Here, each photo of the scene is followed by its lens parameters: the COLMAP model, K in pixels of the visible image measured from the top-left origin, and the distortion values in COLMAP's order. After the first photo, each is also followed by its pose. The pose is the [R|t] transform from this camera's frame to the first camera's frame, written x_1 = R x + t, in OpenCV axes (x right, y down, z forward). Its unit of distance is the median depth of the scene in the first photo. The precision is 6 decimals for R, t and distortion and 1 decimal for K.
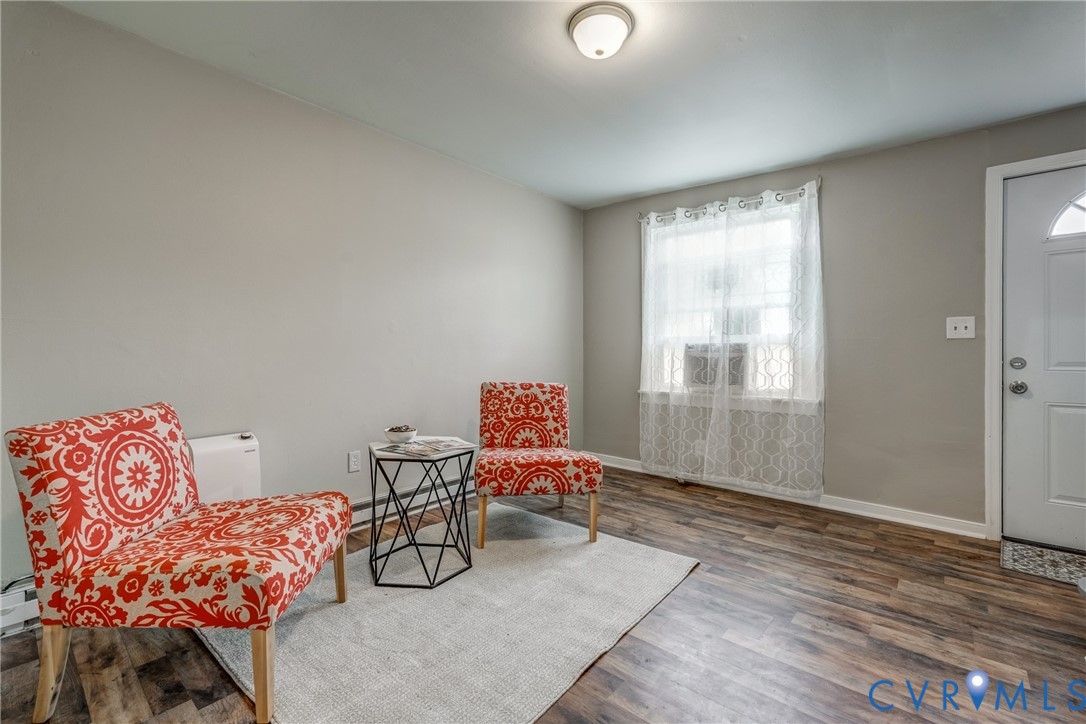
lens RADIAL K [[479.7, 0, 544.6], [0, 479.7, 354.6], [0, 0, 1]] dist [-0.003544, 0.001106]
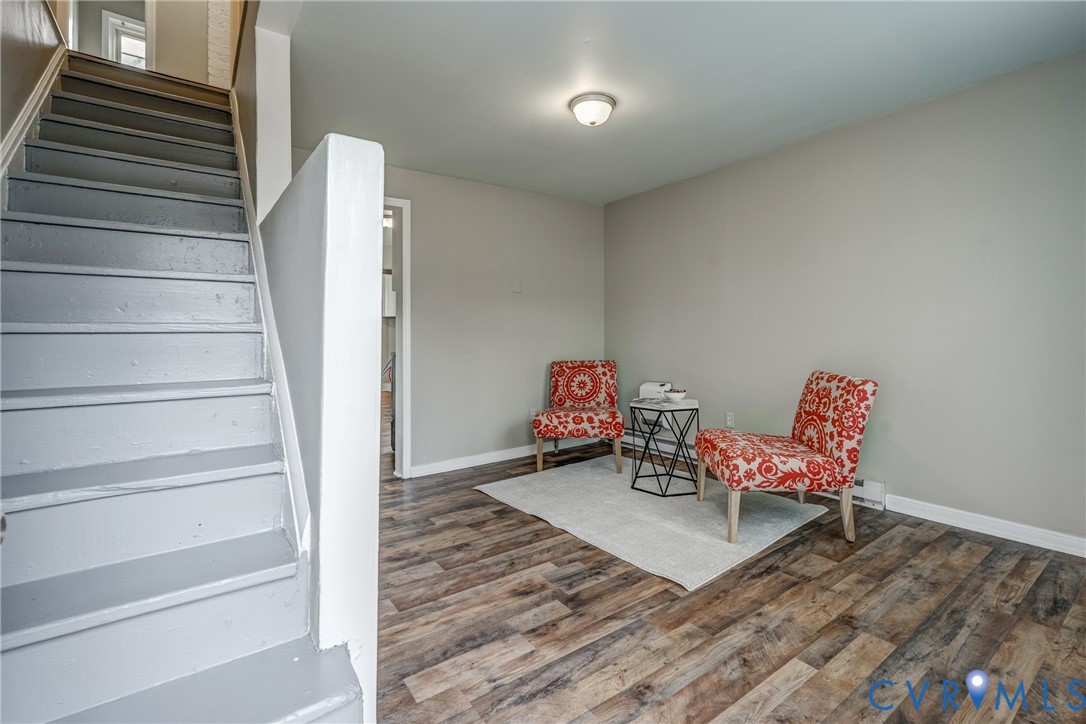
lens RADIAL K [[479.7, 0, 535.5], [0, 479.7, 342.7], [0, 0, 1]] dist [-0.003544, 0.001106]
pose [[-0.250483, 0.006763, -0.968098, 1.618417], [-0.003651, 0.999962, 0.007930, -0.000025], [0.968114, 0.005521, -0.250448, 1.291746]]
